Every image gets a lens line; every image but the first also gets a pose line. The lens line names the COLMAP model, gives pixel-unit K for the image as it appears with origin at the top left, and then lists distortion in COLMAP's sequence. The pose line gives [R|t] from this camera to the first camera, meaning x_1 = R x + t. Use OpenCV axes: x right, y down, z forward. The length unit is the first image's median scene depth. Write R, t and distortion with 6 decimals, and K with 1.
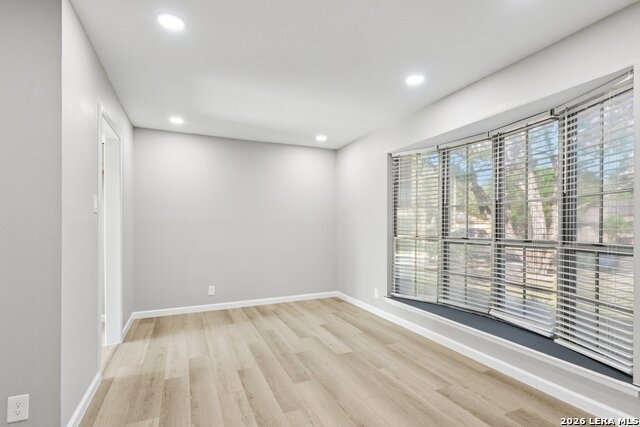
lens RADIAL K [[292.2, 0, 320.0], [0, 292.2, 213.5], [0, 0, 1]] dist [0.000857, -0.006645]
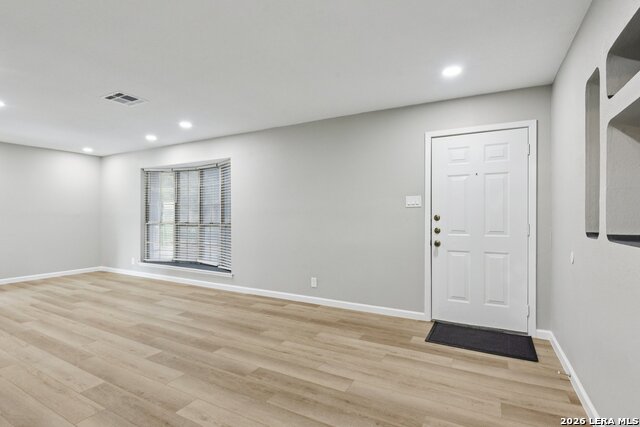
lens RADIAL K [[315.9, 0, 319.5], [0, 315.9, 215.4], [0, 0, 1]] dist [-0.024200, -0.000944]
pose [[0.783627, 0.001500, 0.621230, -0.055747], [-0.025518, 0.999231, 0.029776, -0.030915], [-0.620708, -0.039186, 0.783062, -0.870003]]
